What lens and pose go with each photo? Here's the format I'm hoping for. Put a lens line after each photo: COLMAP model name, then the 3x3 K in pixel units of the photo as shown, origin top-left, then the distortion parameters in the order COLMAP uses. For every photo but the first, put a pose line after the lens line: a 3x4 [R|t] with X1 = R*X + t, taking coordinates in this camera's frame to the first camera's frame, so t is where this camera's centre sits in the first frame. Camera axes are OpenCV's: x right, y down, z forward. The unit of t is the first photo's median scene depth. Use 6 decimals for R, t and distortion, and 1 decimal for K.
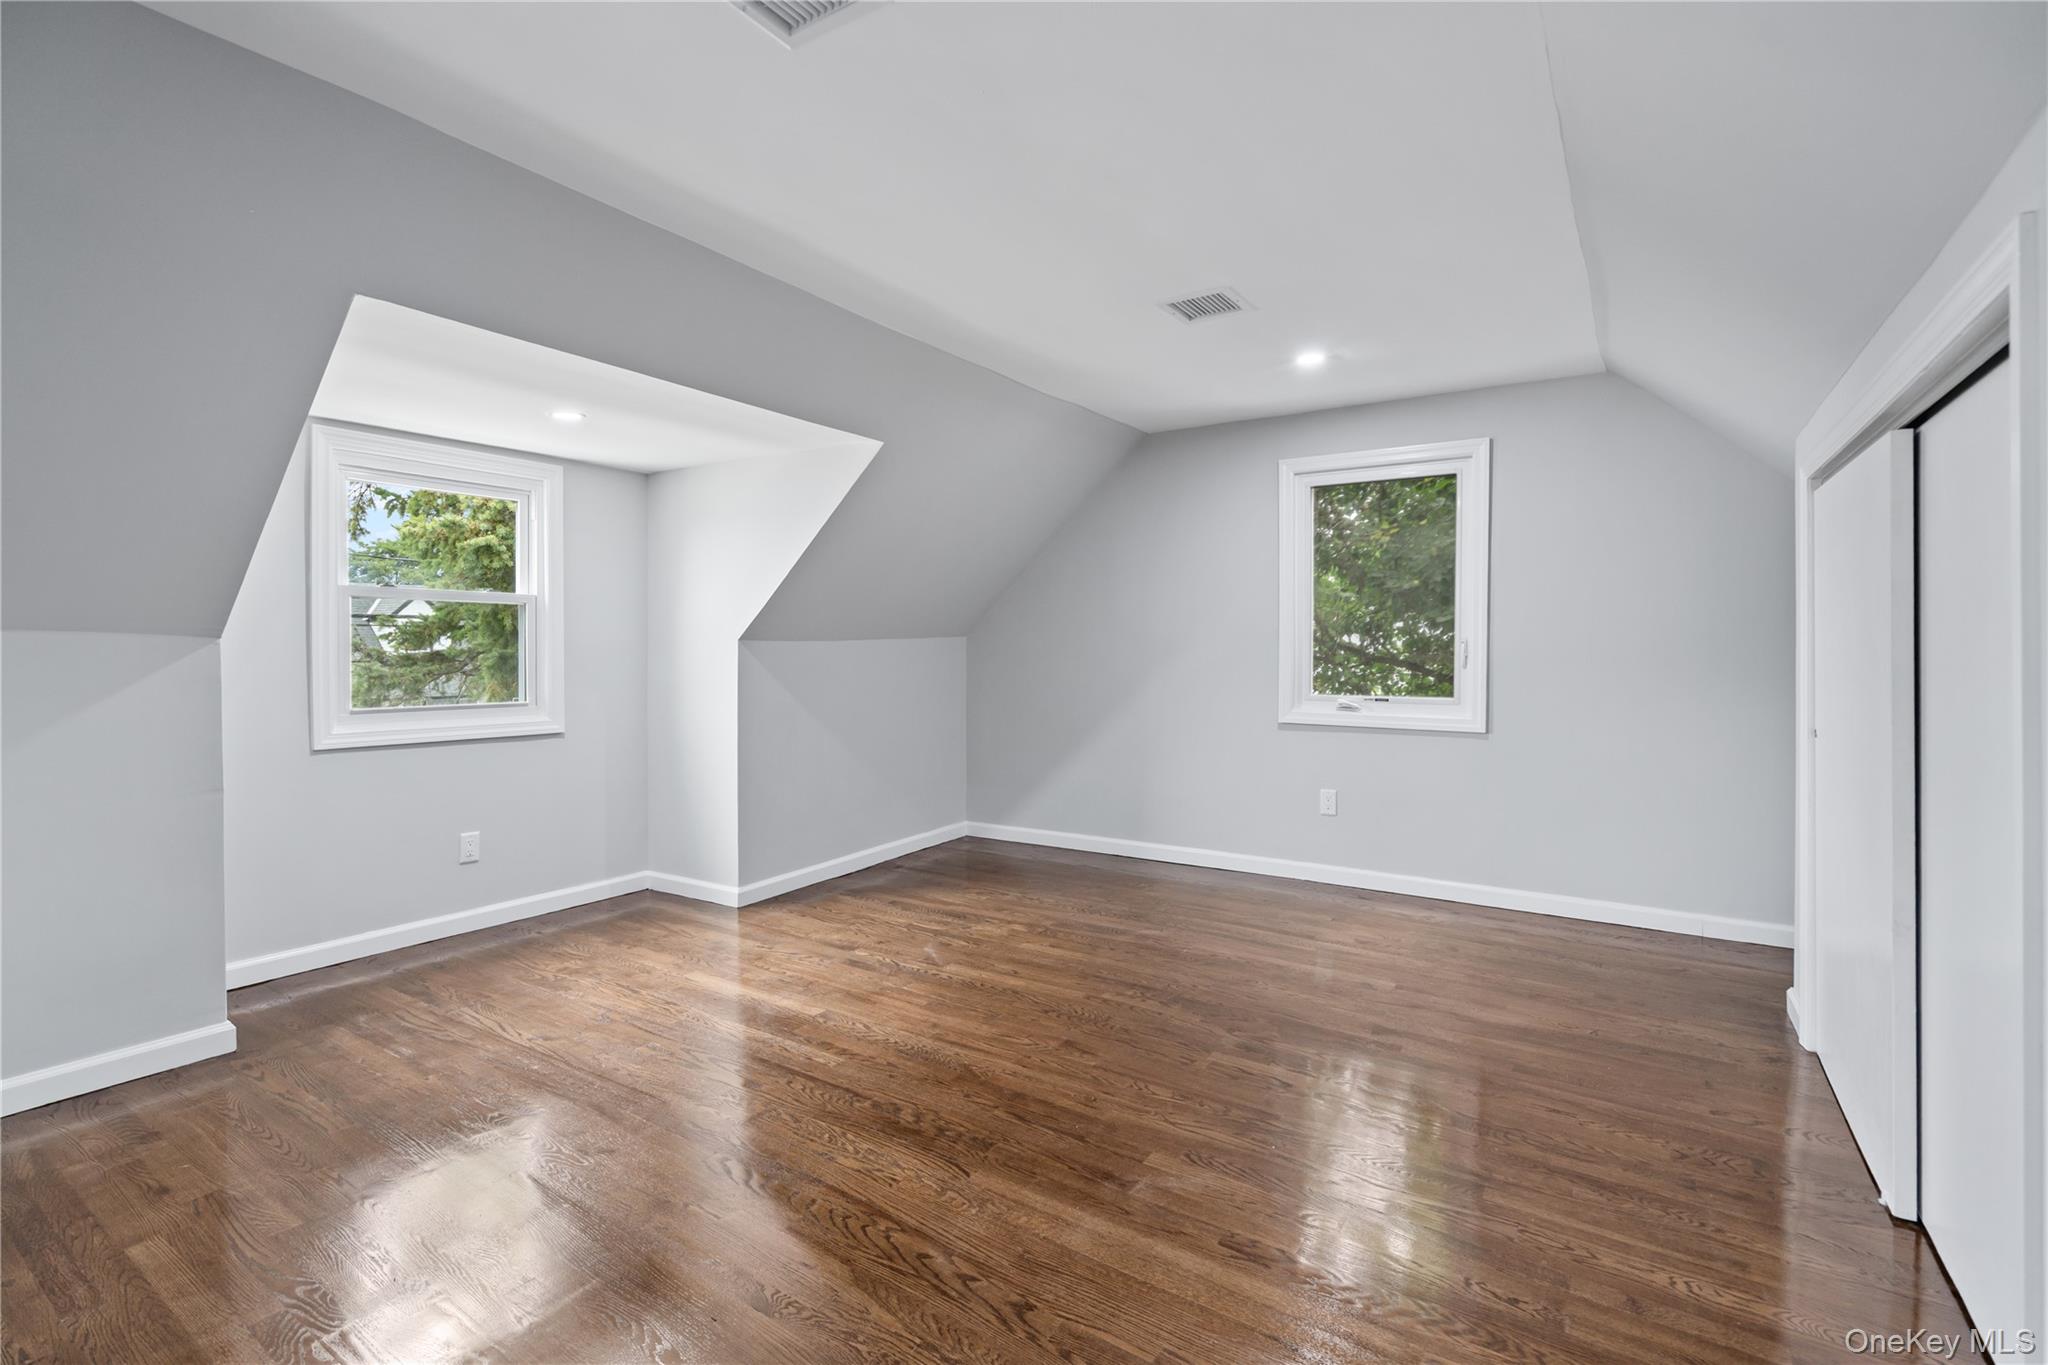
lens RADIAL K [[932.0, 0, 1013.2], [0, 932.0, 651.2], [0, 0, 1]] dist [-0.002806, 0.000949]
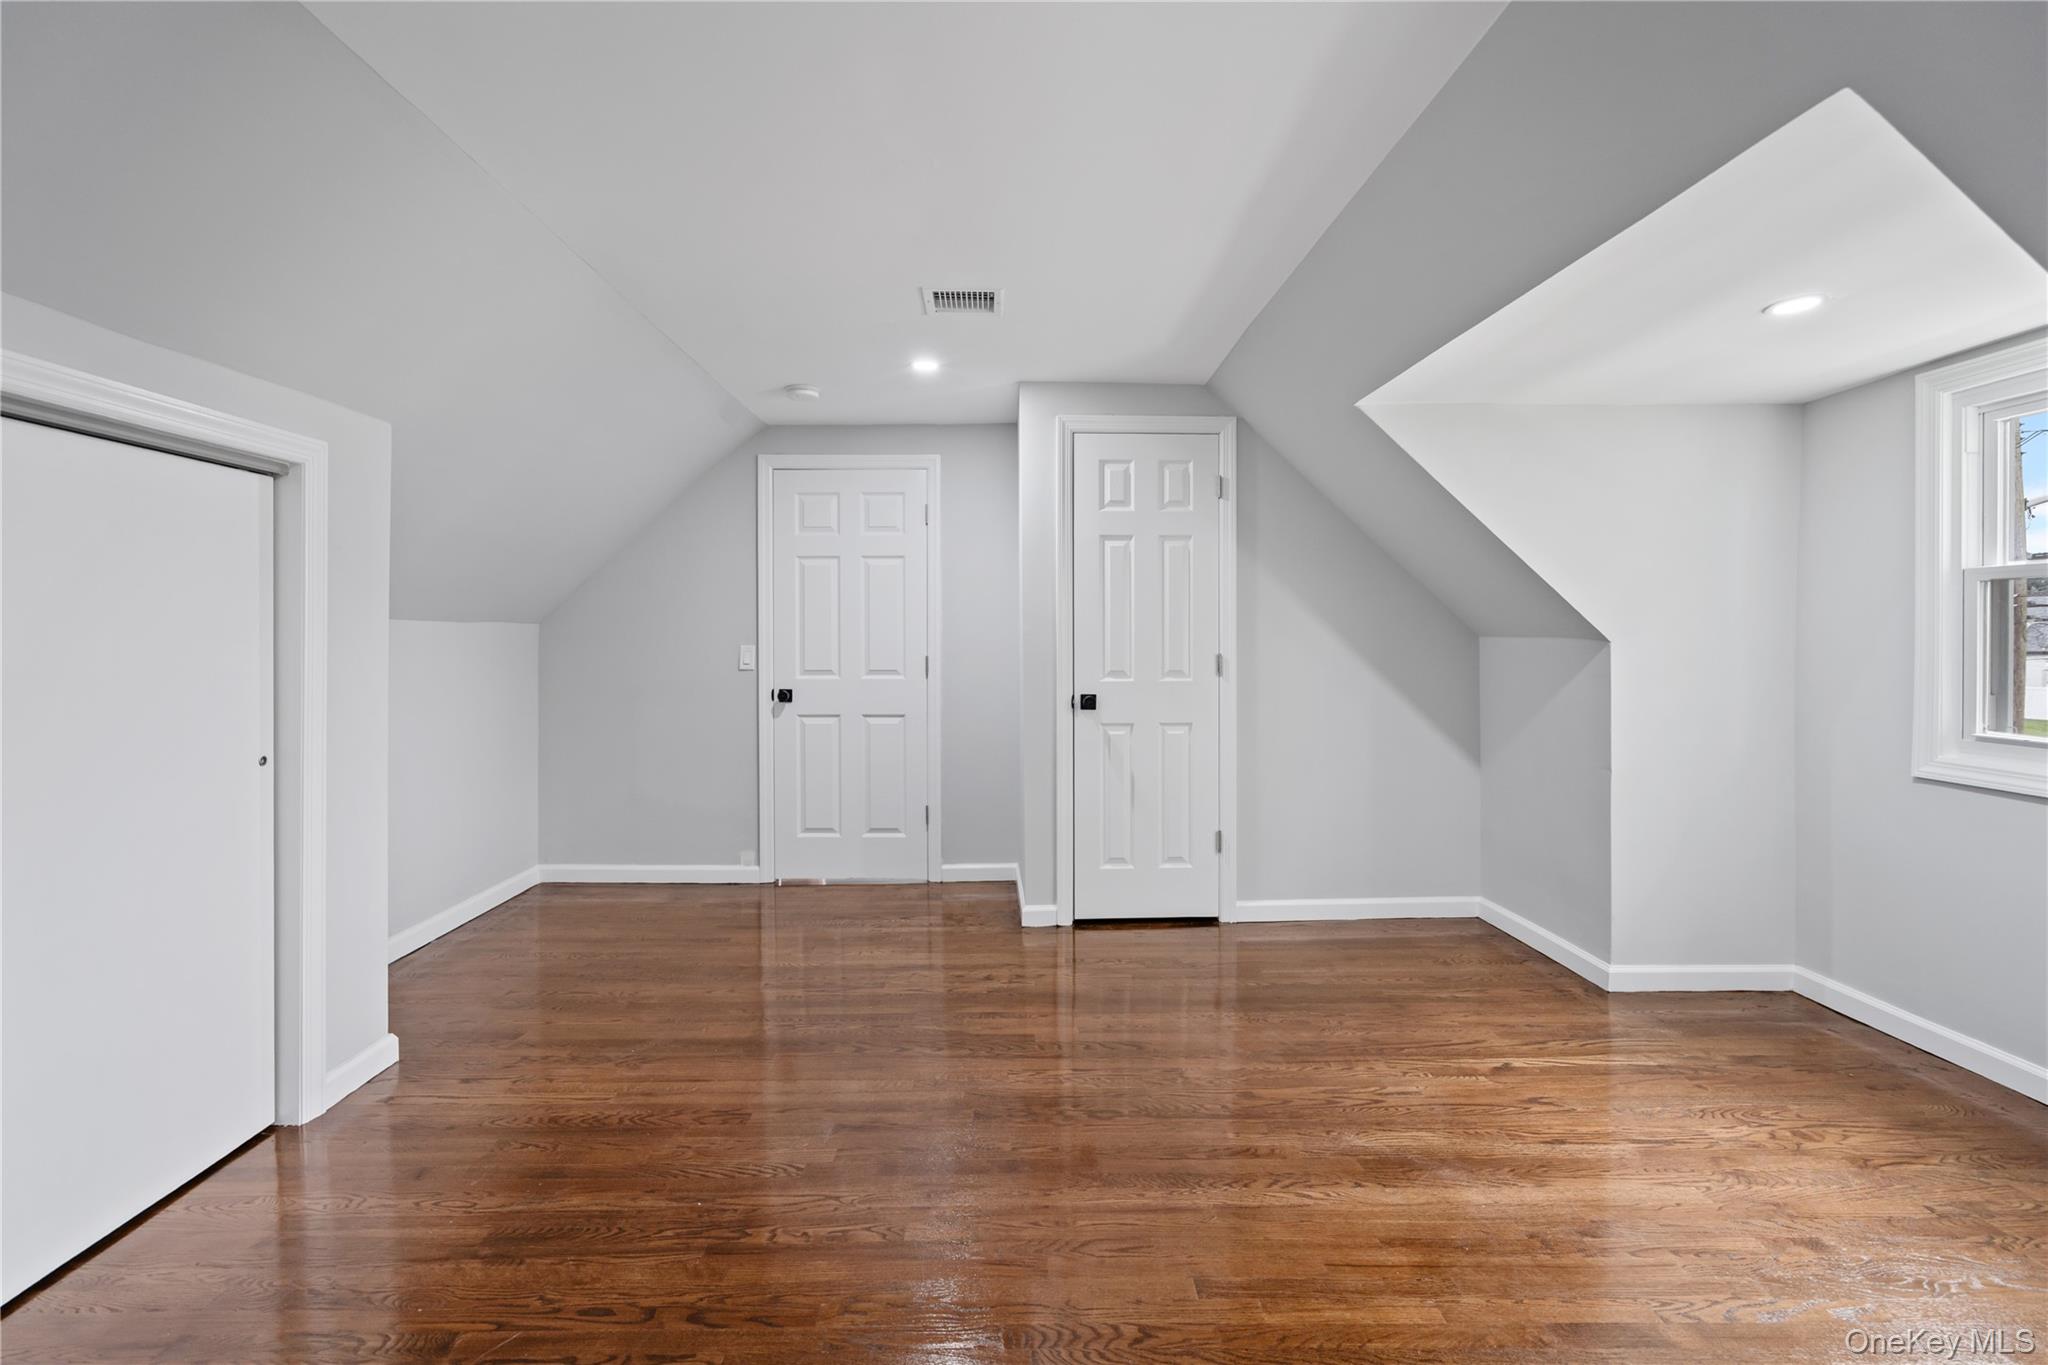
lens RADIAL K [[932.0, 0, 1013.2], [0, 932.0, 651.2], [0, 0, 1]] dist [-0.002806, 0.000949]
pose [[-0.823698, 0.006313, -0.566994, 0.404639], [0.000942, 0.999952, 0.009765, -0.011509], [0.567028, 0.007509, -0.823664, 1.409112]]
